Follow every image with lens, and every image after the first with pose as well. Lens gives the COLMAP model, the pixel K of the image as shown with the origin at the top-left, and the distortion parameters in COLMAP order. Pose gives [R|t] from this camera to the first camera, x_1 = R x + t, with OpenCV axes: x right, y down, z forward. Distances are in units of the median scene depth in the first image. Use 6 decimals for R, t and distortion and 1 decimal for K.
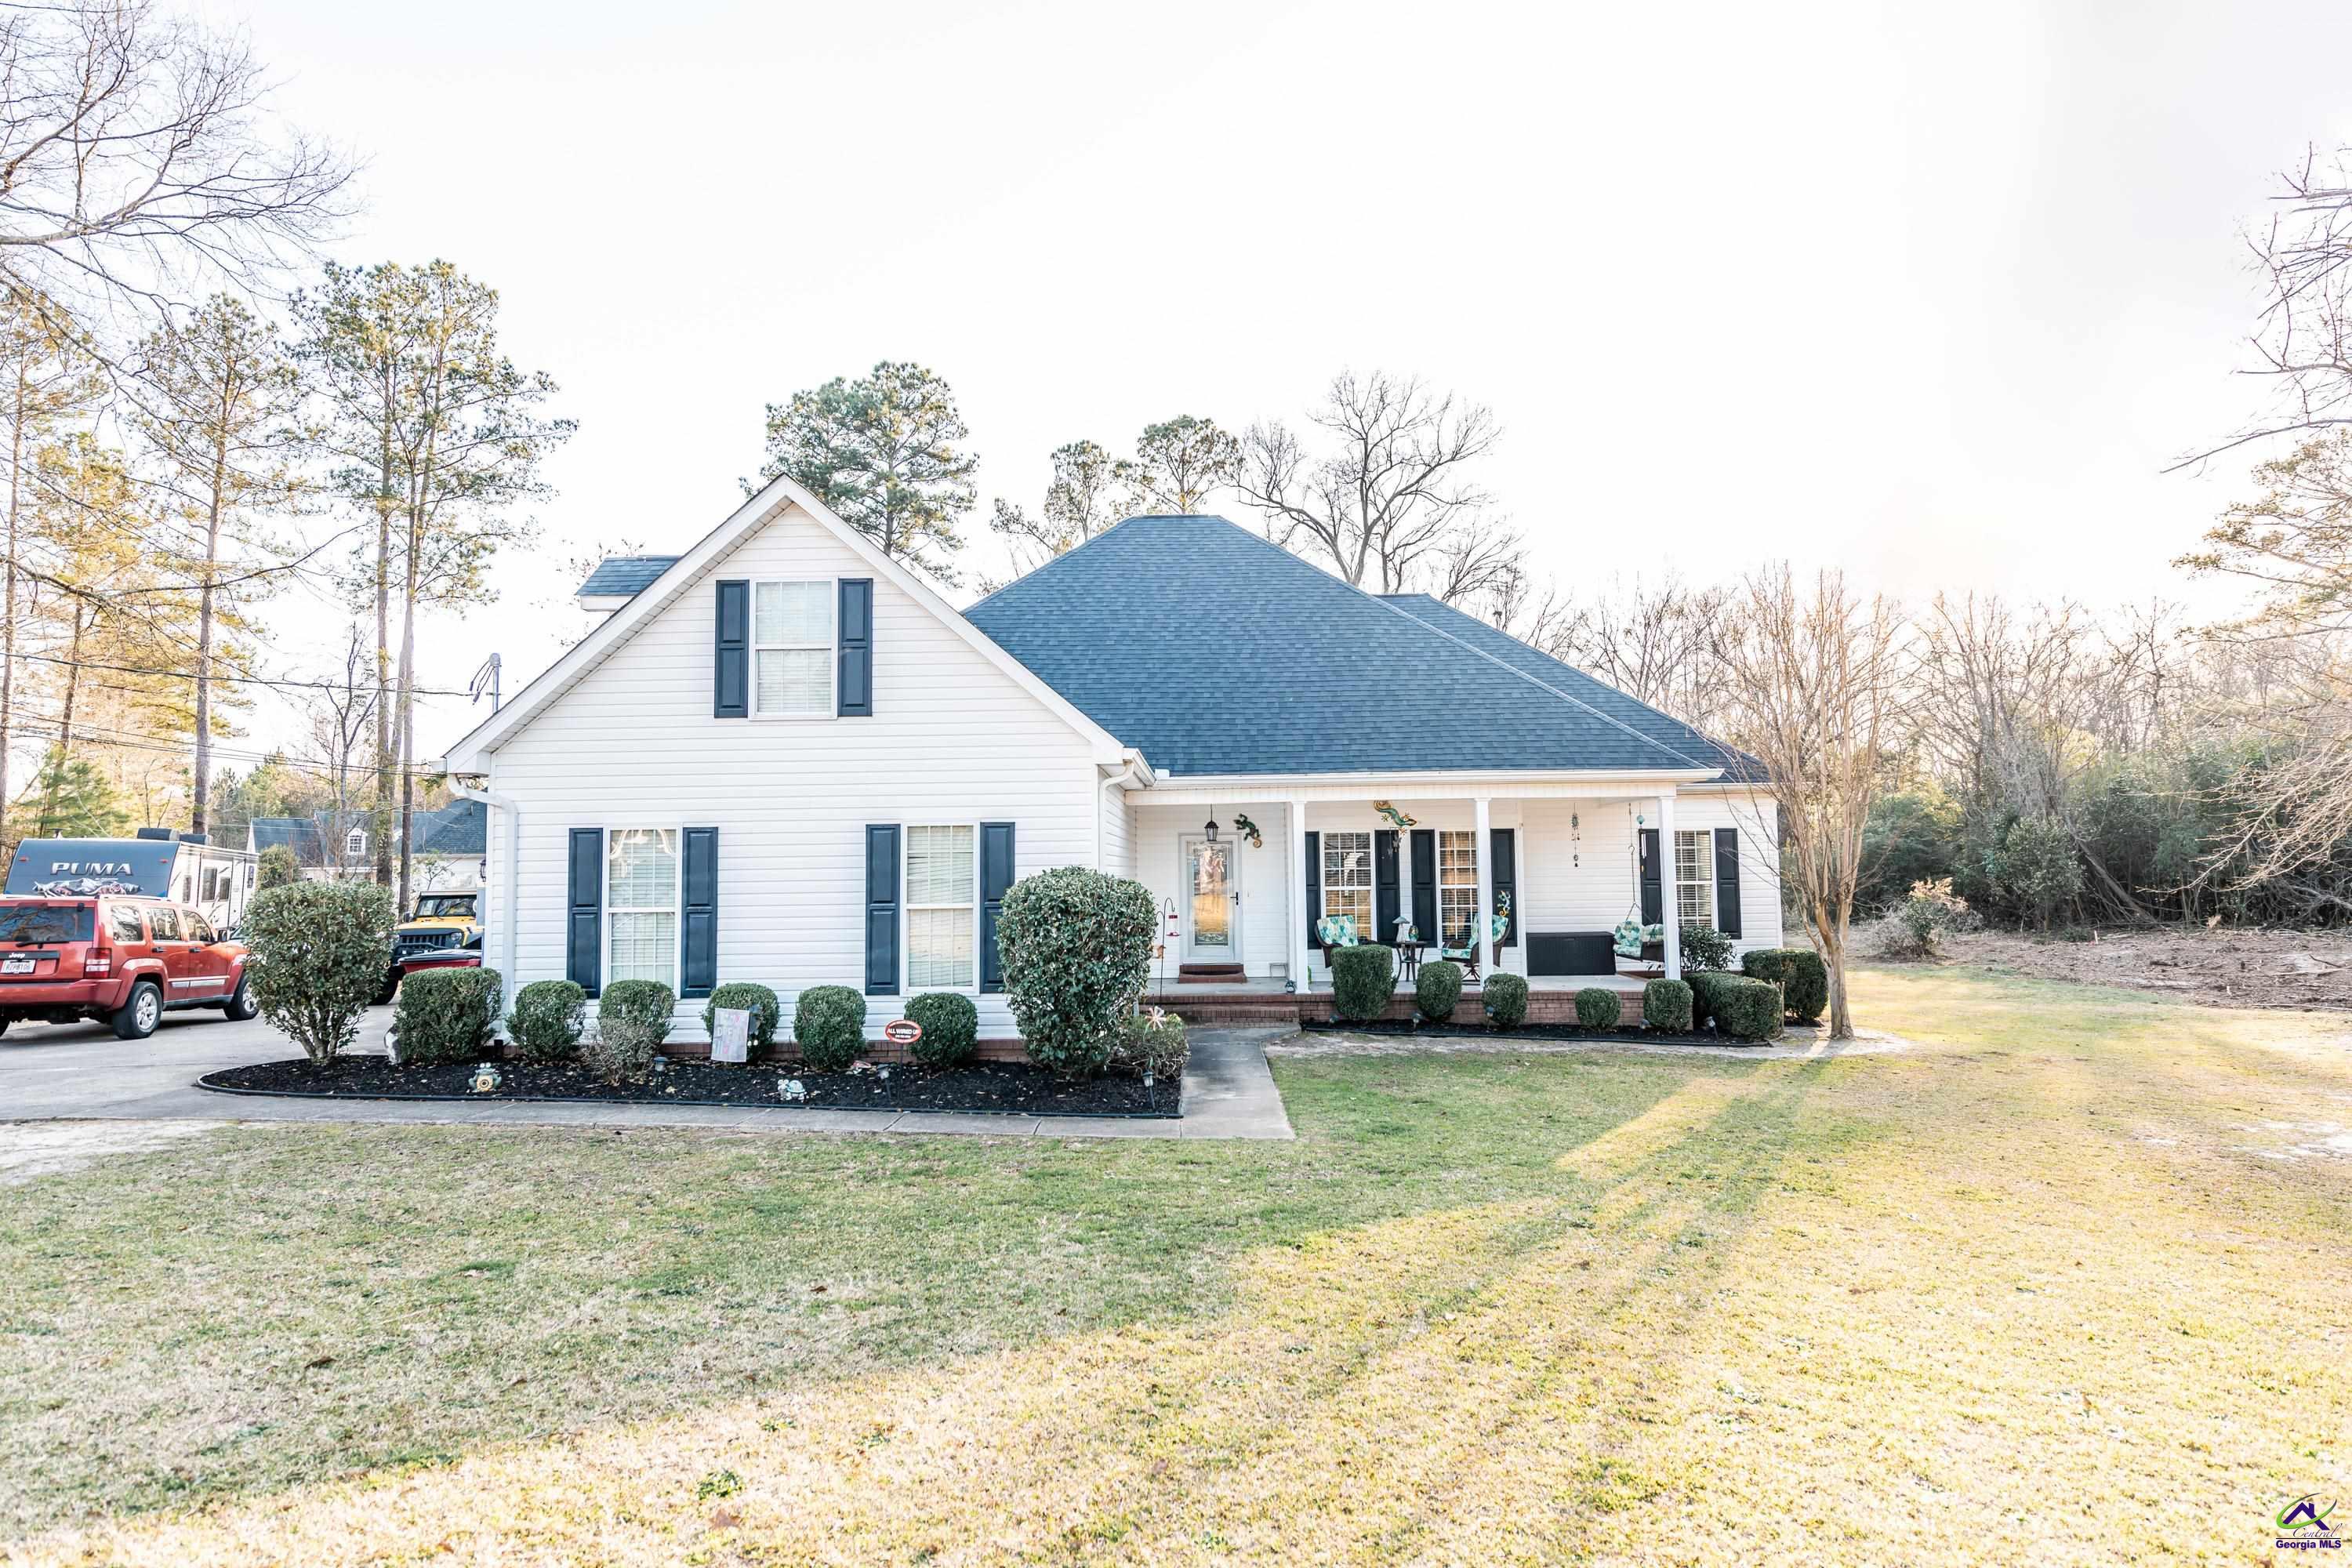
lens RADIAL K [[1303.0, 0, 1177.7], [0, 1303.0, 788.4], [0, 0, 1]] dist [0.014848, -0.004879]
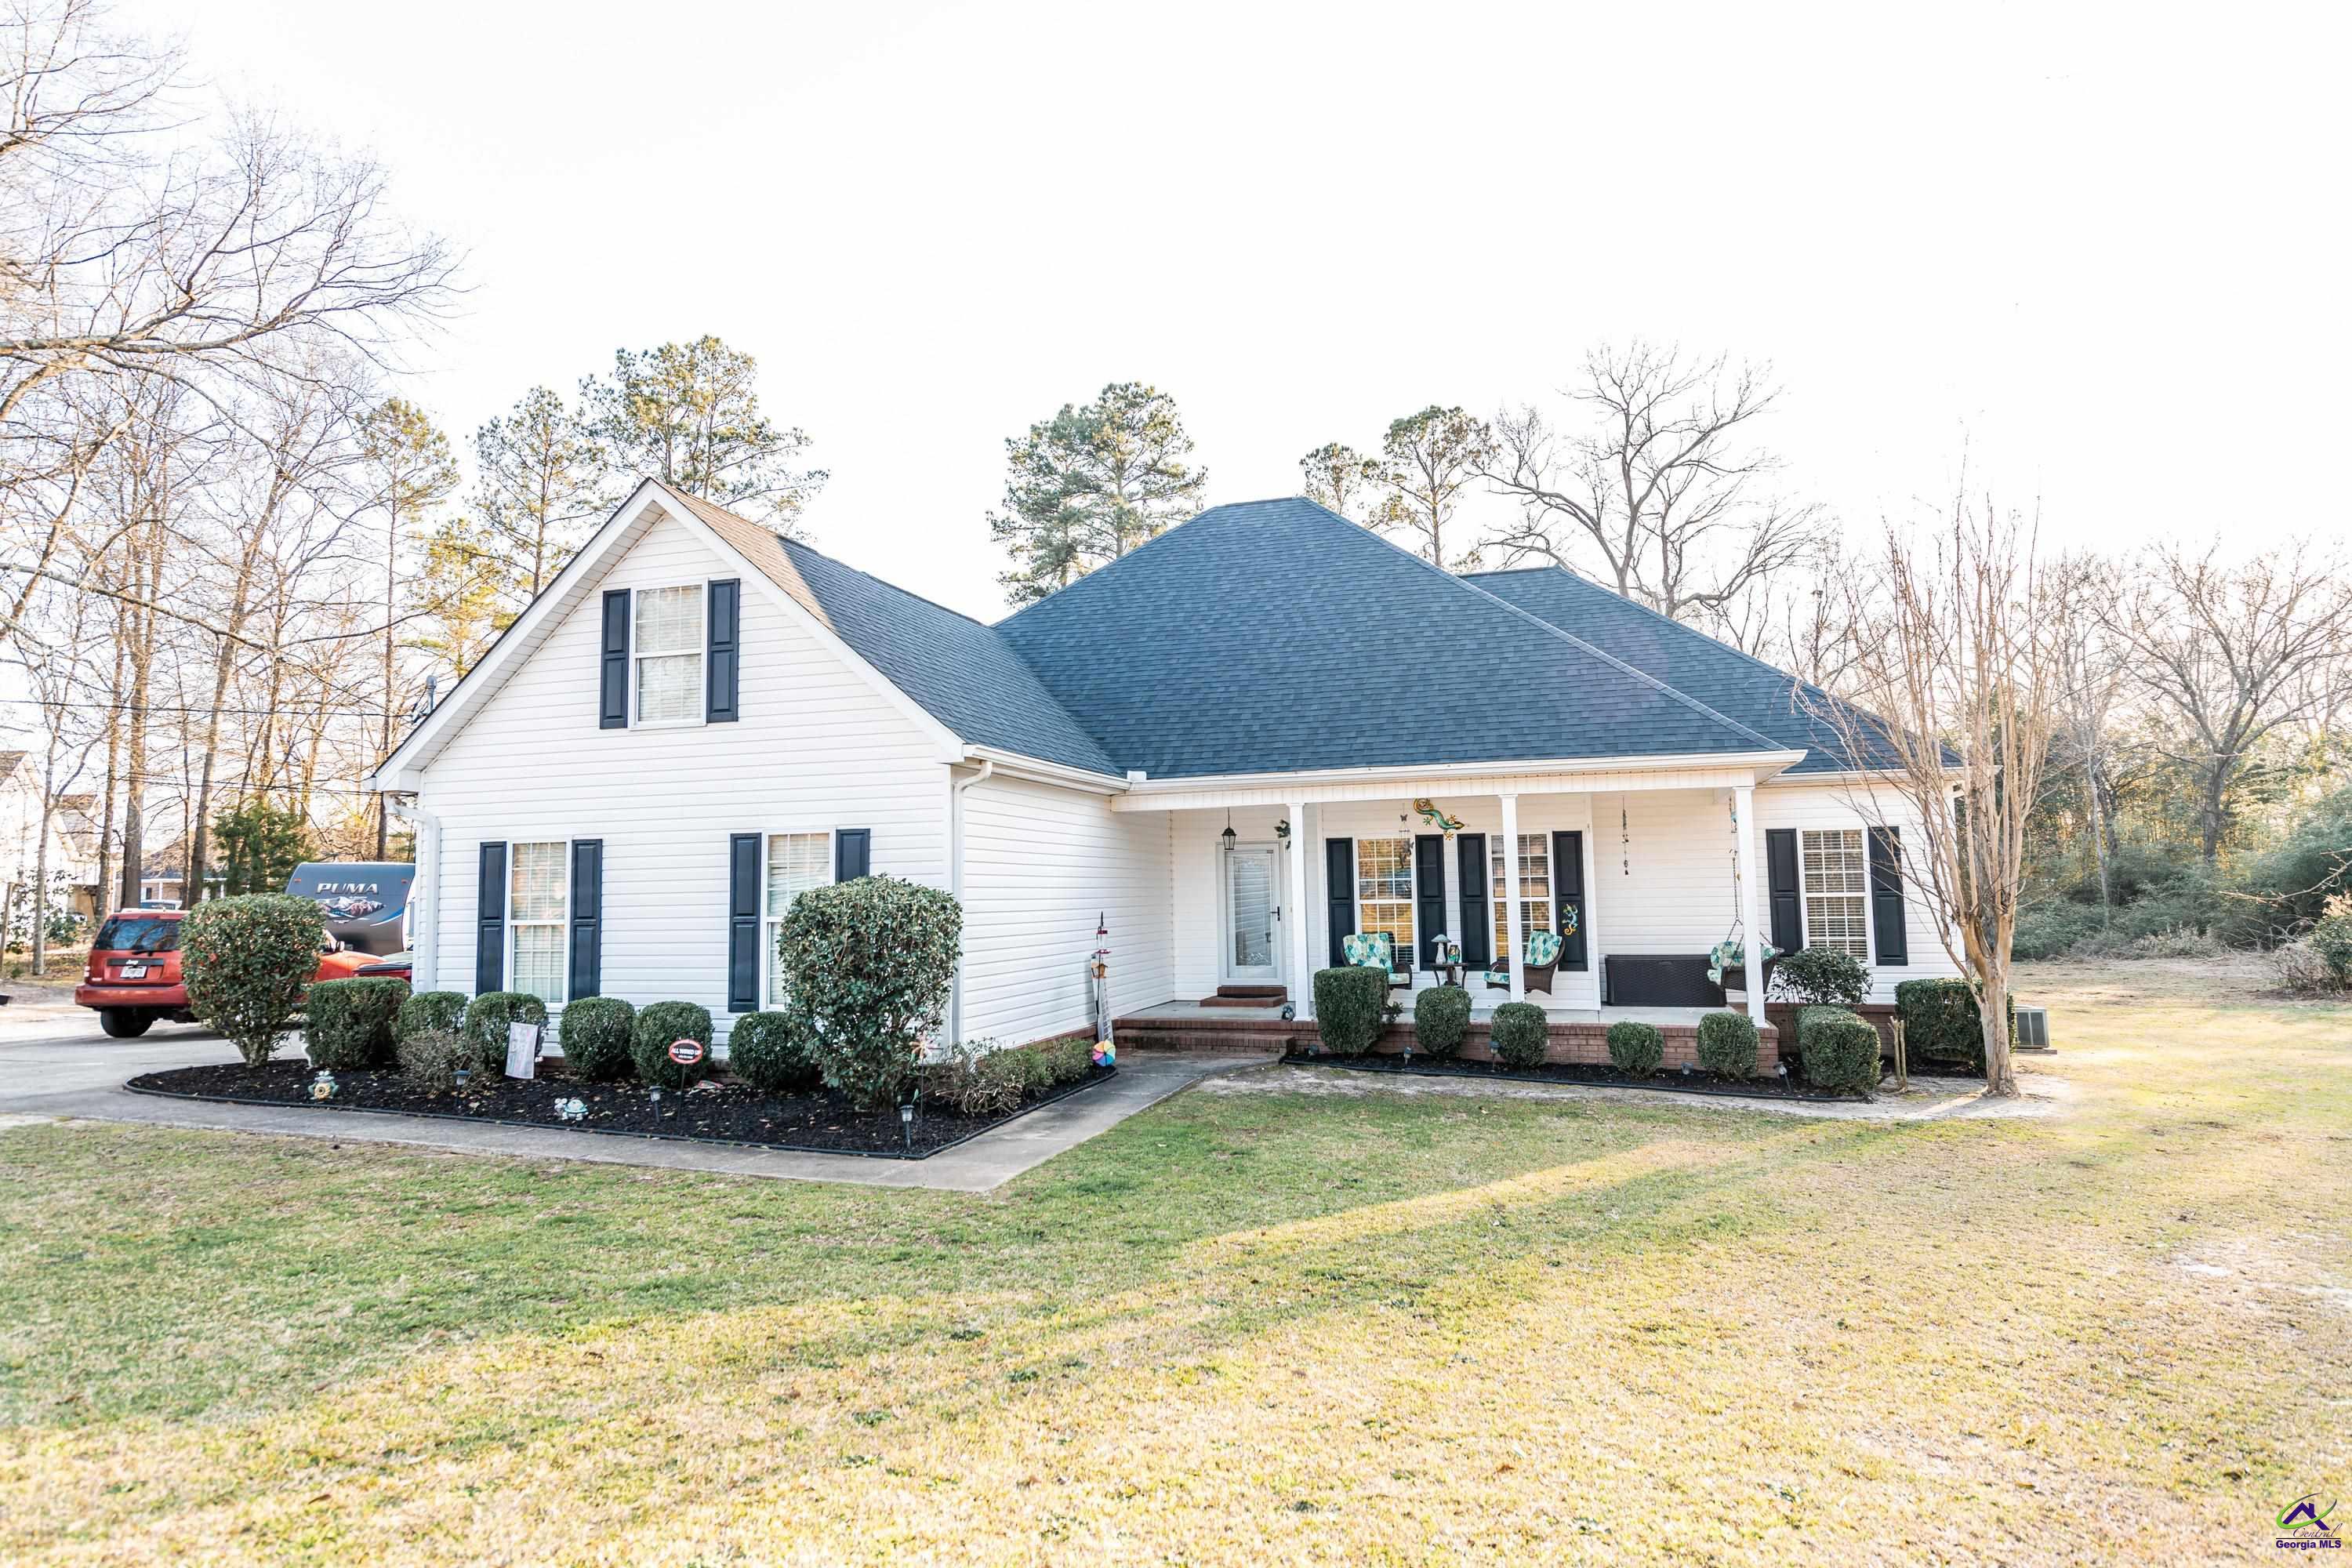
lens RADIAL K [[1310.3, 0, 1173.1], [0, 1310.3, 784.5], [0, 0, 1]] dist [0.016238, -0.004187]
pose [[0.961583, -0.026868, -0.273197, 0.251327], [0.021930, 0.999537, -0.021112, 0.013891], [0.273638, 0.014309, 0.961726, 0.117679]]
